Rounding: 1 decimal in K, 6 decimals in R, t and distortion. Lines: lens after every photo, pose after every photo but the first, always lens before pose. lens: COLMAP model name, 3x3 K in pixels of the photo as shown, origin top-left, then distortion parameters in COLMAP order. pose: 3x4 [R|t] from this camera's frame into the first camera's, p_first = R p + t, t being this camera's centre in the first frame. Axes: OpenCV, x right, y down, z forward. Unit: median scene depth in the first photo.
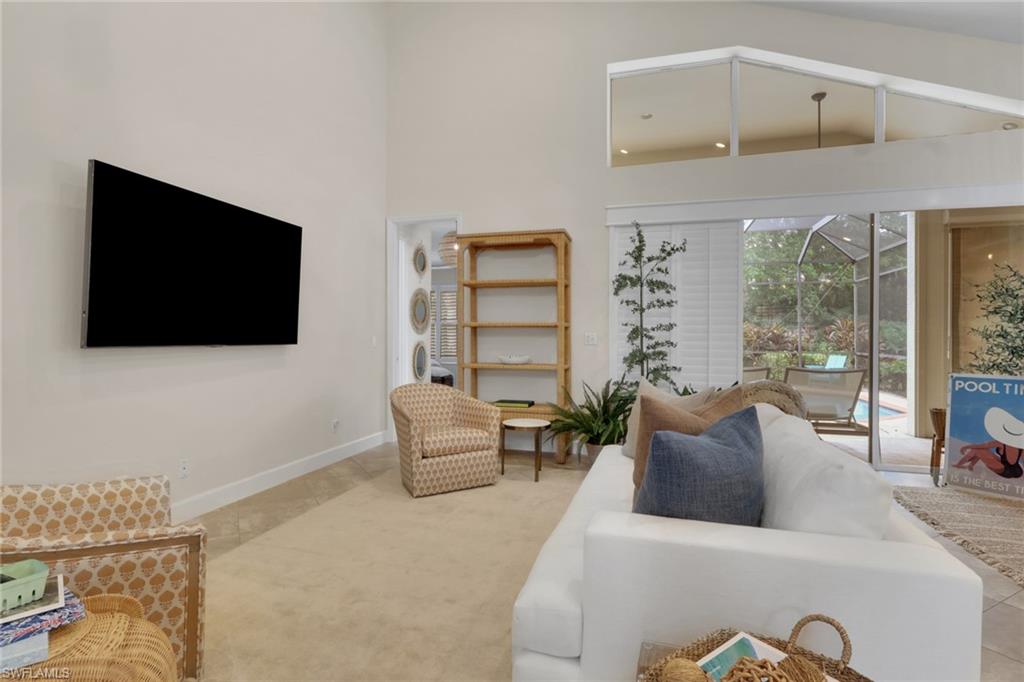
lens RADIAL K [[526.7, 0, 511.8], [0, 526.7, 340.3], [0, 0, 1]] dist [0.001319, 0.000086]
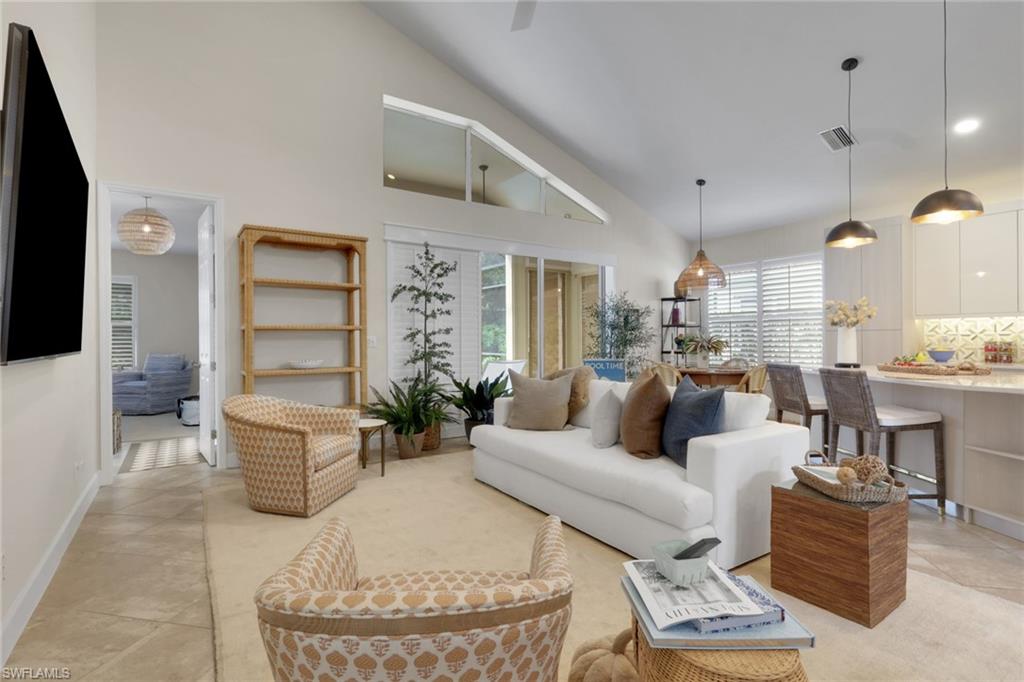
lens RADIAL K [[490.2, 0, 511.5], [0, 490.2, 338.8], [0, 0, 1]] dist [-0.001420, -0.000096]
pose [[0.632511, -0.006288, 0.774526, -0.494463], [0.014686, 0.999885, -0.003875, -0.000258], [-0.774412, 0.013825, 0.632531, 0.155496]]
